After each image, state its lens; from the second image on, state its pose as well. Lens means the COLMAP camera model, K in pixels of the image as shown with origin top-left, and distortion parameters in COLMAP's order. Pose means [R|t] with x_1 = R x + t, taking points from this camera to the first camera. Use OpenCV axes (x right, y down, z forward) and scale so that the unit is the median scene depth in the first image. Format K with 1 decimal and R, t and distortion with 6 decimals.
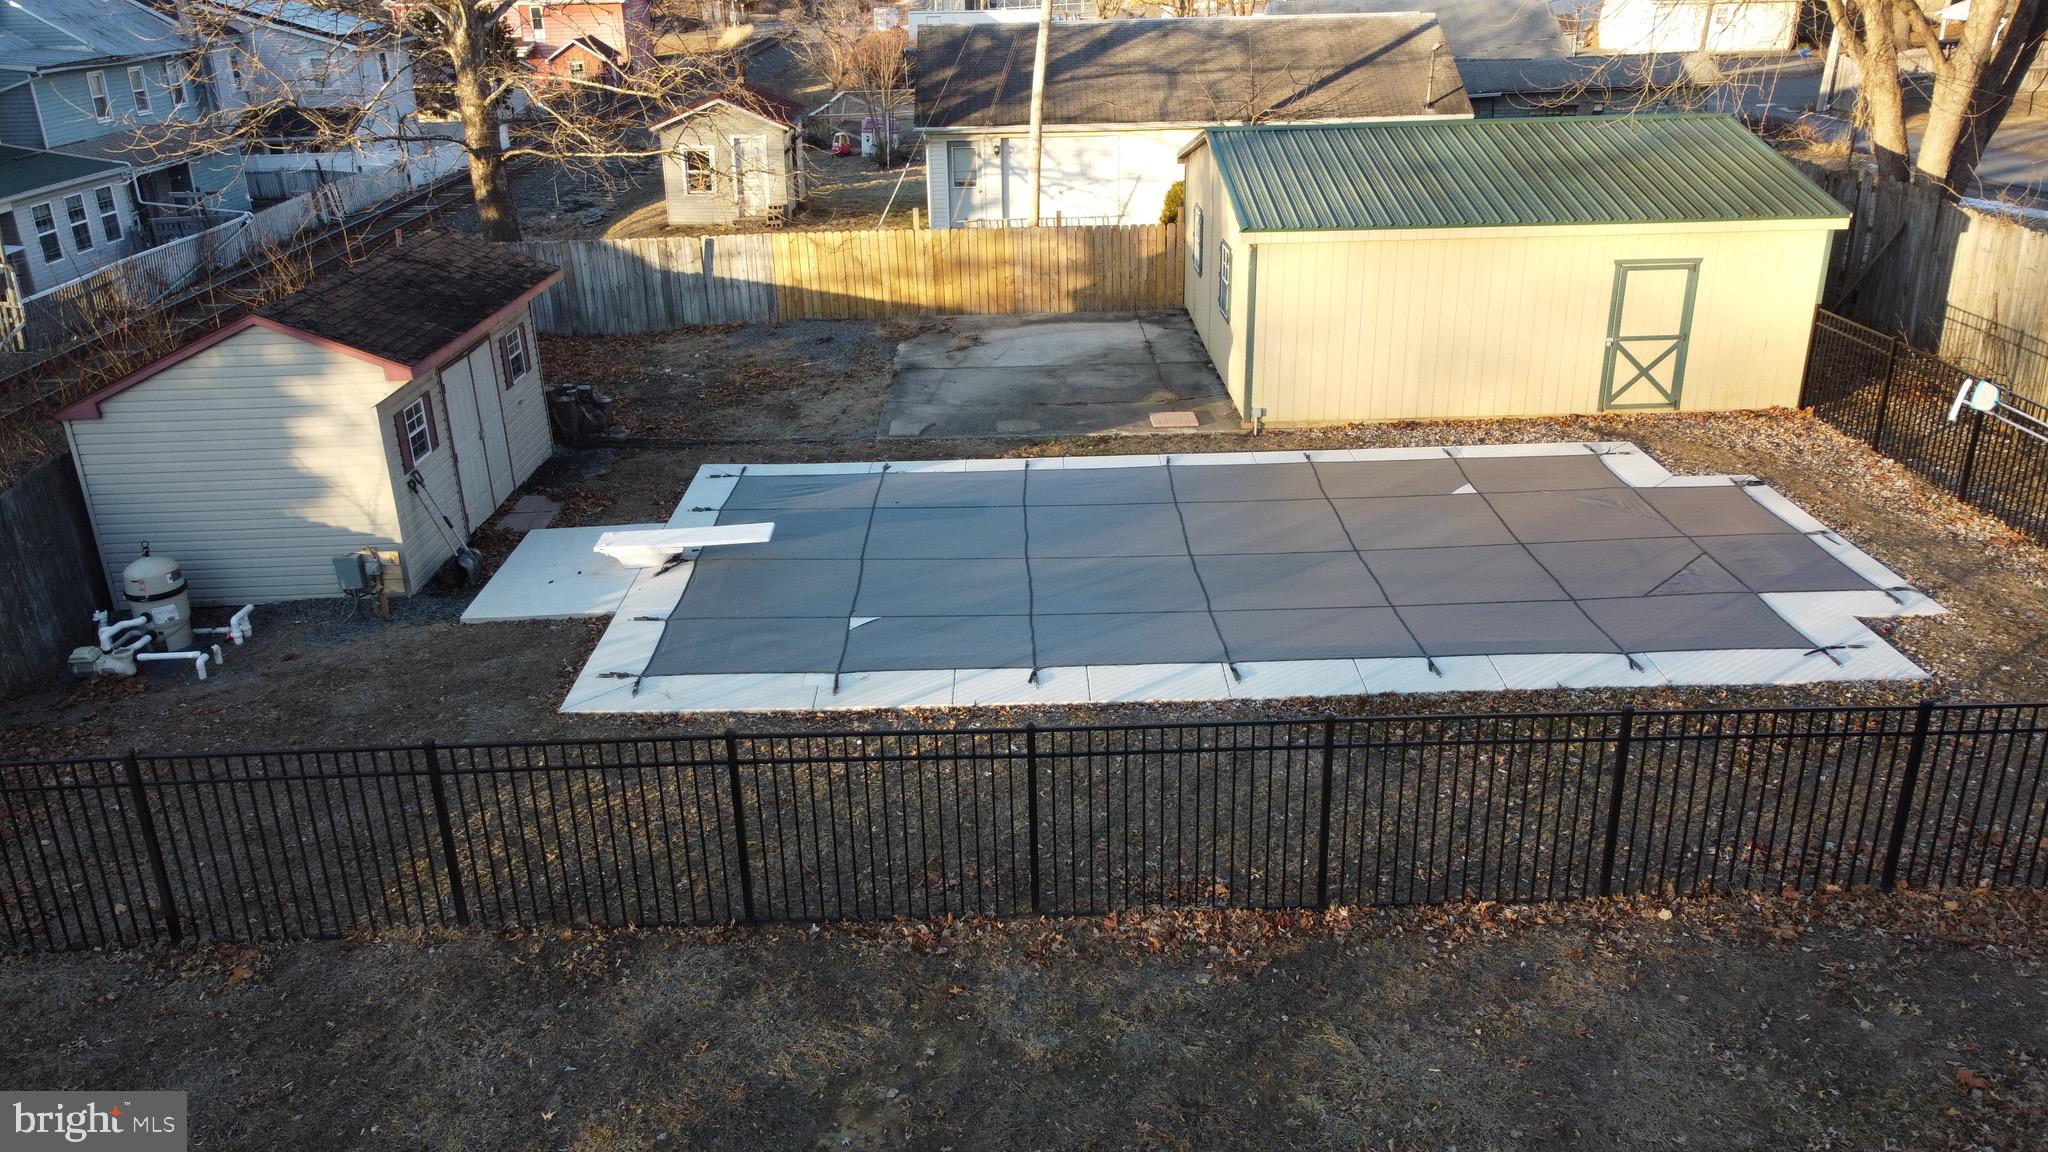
lens RADIAL K [[1541.2, 0, 1024.0], [0, 1541.2, 576.0], [0, 0, 1]] dist [-0.003416, 0.005083]
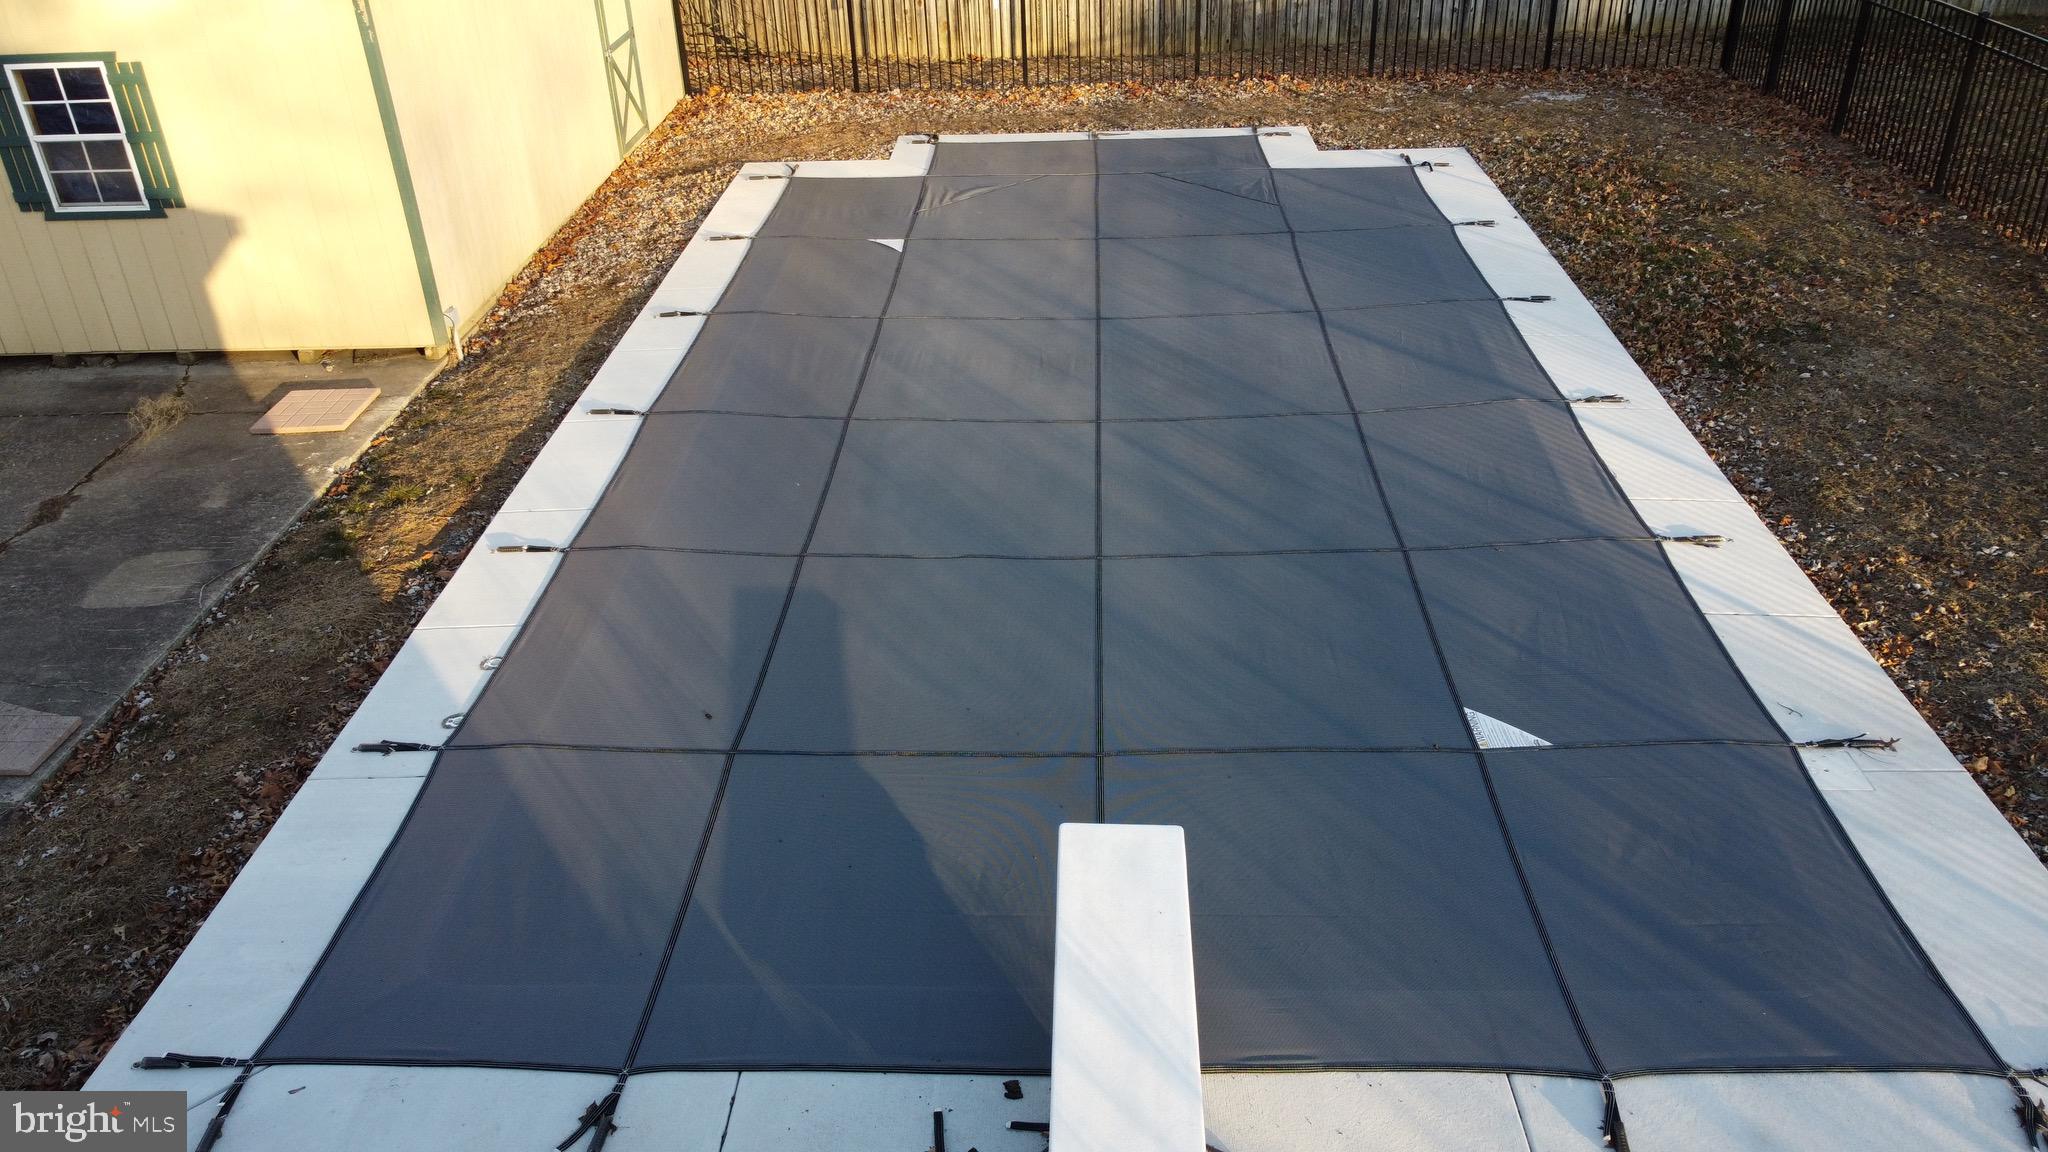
lens RADIAL K [[1541.2, 0, 1024.0], [0, 1541.2, 576.0], [0, 0, 1]] dist [-0.003416, 0.005083]
pose [[0.054494, -0.481915, 0.874522, -0.352072], [0.406619, 0.810624, 0.421366, -0.182647], [-0.911971, 0.332635, 0.240130, 0.749582]]
